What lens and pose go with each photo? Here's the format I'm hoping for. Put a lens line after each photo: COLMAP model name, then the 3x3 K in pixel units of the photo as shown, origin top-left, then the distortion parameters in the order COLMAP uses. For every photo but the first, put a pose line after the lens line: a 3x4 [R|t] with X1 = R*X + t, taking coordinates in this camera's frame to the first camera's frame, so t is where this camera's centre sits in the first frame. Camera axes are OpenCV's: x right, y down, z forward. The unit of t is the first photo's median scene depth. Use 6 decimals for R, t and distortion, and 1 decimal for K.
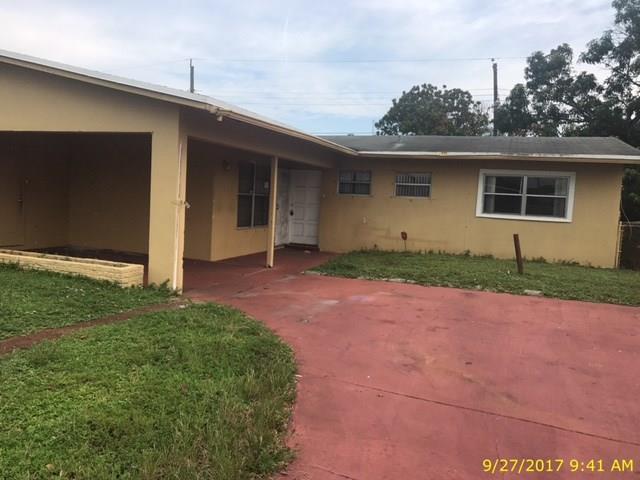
lens RADIAL K [[532.2, 0, 320.0], [0, 532.2, 240.0], [0, 0, 1]] dist [0.002451, -0.004286]
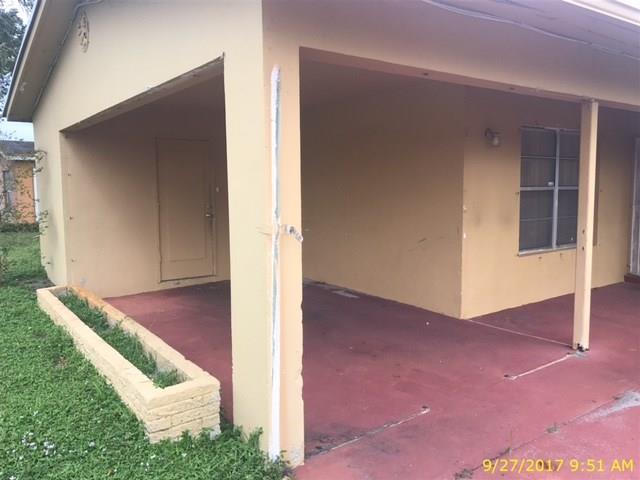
lens RADIAL K [[532.2, 0, 320.0], [0, 532.2, 240.0], [0, 0, 1]] dist [0.002451, -0.004286]
pose [[0.826785, -0.003069, -0.562510, -0.021983], [0.009017, 0.999929, 0.007797, -0.046947], [0.562446, -0.011518, 0.826754, 0.500230]]
